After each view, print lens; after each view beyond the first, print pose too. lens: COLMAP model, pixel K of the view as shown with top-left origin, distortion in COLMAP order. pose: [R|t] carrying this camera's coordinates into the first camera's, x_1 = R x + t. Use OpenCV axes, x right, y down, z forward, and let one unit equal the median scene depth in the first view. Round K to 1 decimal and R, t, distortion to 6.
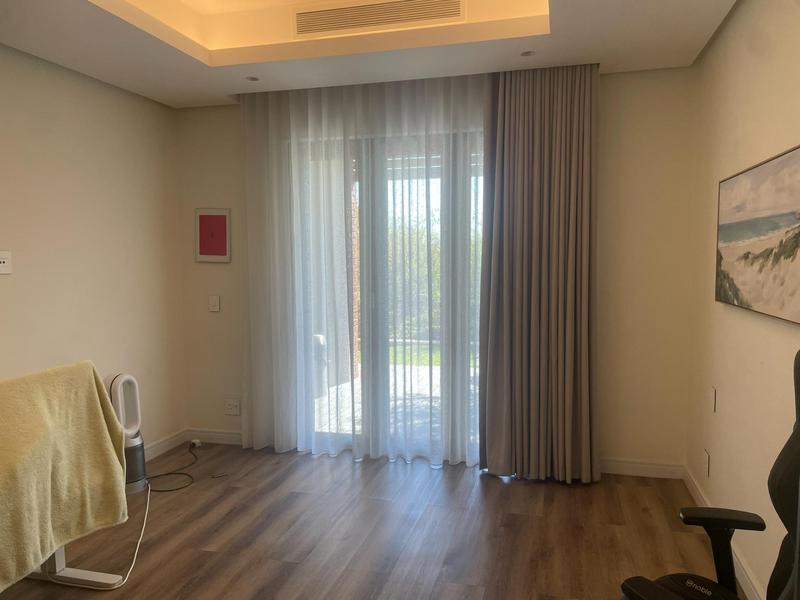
lens RADIAL K [[605.4, 0, 396.6], [0, 605.4, 304.0], [0, 0, 1]] dist [0.084015, -0.108188]
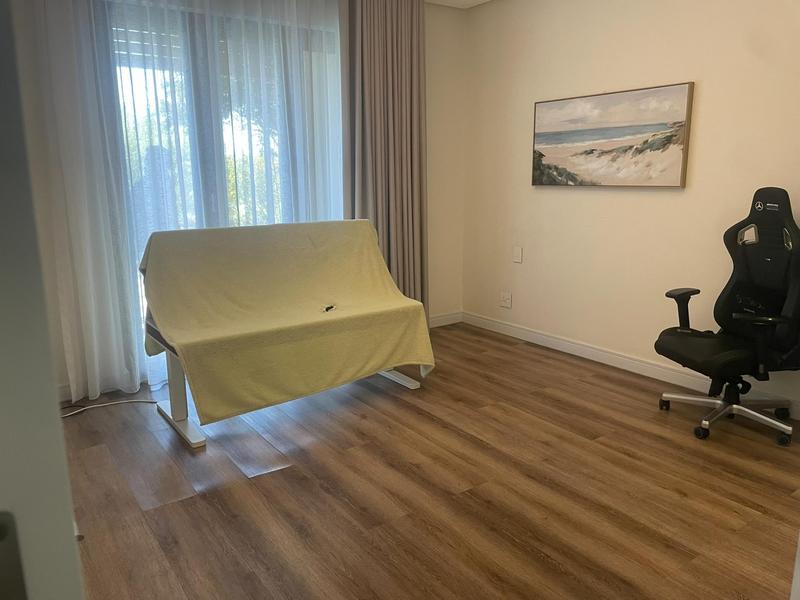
lens RADIAL K [[605.4, 0, 395.9], [0, 605.4, 295.9], [0, 0, 1]] dist [0.084015, -0.108188]
pose [[0.650769, -0.153396, 0.743620, -0.863722], [0.068180, 0.987229, 0.143981, 0.024011], [-0.756209, -0.042998, 0.652916, 0.284206]]
